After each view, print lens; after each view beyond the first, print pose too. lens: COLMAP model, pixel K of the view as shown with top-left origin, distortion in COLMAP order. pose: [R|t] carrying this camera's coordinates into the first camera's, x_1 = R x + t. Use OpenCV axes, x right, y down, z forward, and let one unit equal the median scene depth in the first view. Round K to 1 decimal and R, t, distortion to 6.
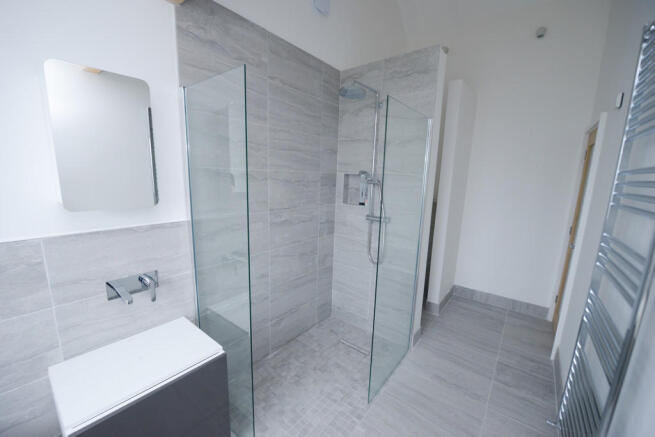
lens RADIAL K [[261.8, 0, 324.6], [0, 261.8, 219.8], [0, 0, 1]] dist [-0.002418, -0.000298]
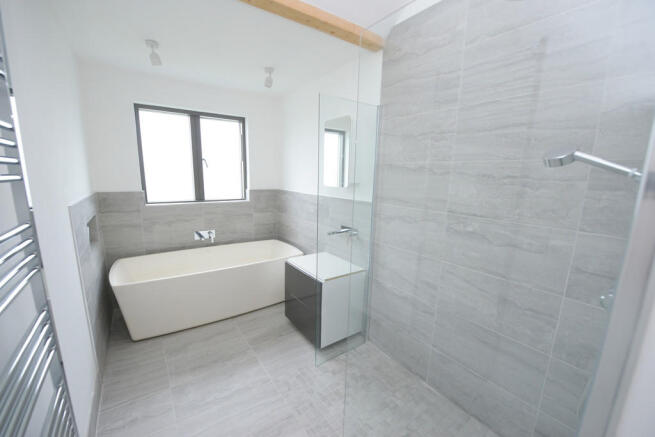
lens RADIAL K [[261.8, 0, 324.8], [0, 261.8, 222.4], [0, 0, 1]] dist [-0.002418, -0.000298]
pose [[-0.263852, 0.133659, -0.955258, 0.647913], [-0.202284, 0.960662, 0.190288, -0.078391], [0.943114, 0.243441, -0.226435, 0.800508]]
